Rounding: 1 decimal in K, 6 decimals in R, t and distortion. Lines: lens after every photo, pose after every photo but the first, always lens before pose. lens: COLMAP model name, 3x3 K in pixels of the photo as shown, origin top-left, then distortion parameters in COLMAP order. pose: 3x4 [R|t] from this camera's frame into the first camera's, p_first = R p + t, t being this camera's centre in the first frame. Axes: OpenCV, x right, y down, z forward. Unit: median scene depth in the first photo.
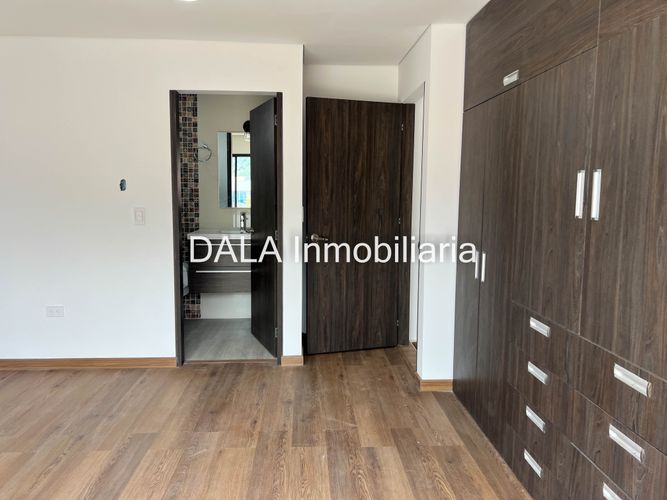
lens RADIAL K [[501.3, 0, 336.1], [0, 501.3, 245.0], [0, 0, 1]] dist [0.032349, -0.034405]
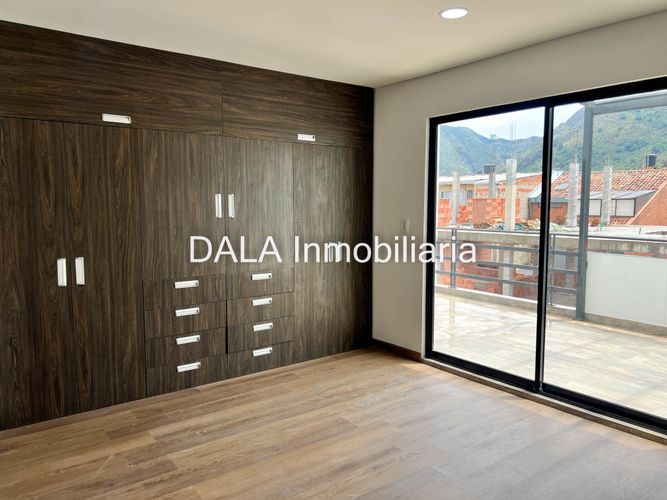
lens RADIAL K [[501.3, 0, 335.8], [0, 501.3, 250.9], [0, 0, 1]] dist [0.032349, -0.034405]
pose [[-0.562659, -0.086085, 0.822195, -0.975102], [0.077875, 0.984621, 0.156385, -0.133509], [-0.823013, 0.152020, -0.547302, 1.165045]]
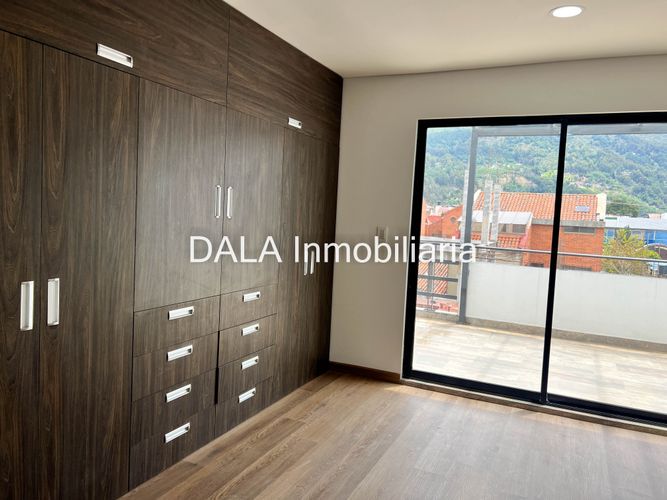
lens RADIAL K [[501.3, 0, 334.3], [0, 501.3, 245.6], [0, 0, 1]] dist [0.032349, -0.034405]
pose [[-0.881555, -0.083871, 0.464571, -0.339642], [-0.011217, 0.987535, 0.157000, -0.138515], [-0.471948, 0.133193, -0.871507, 1.425720]]
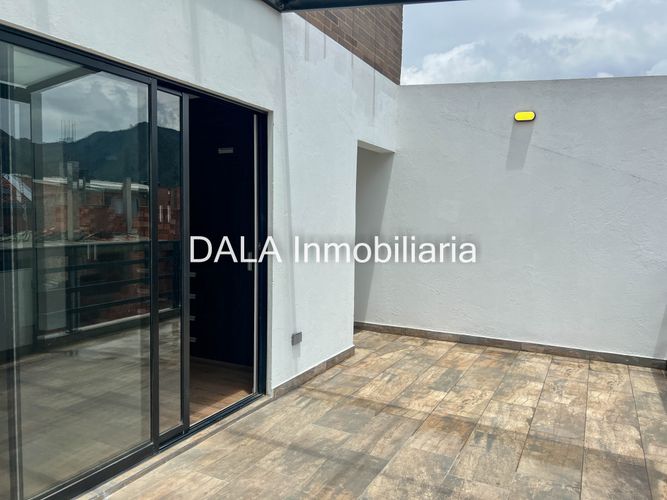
lens RADIAL K [[501.3, 0, 333.0], [0, 501.3, 250.3], [0, 0, 1]] dist [0.032349, -0.034405]
pose [[0.504468, -0.066873, 0.860837, -0.891187], [0.082557, 0.996164, 0.029006, 0.058767], [-0.859474, 0.056436, 0.508054, -0.736527]]
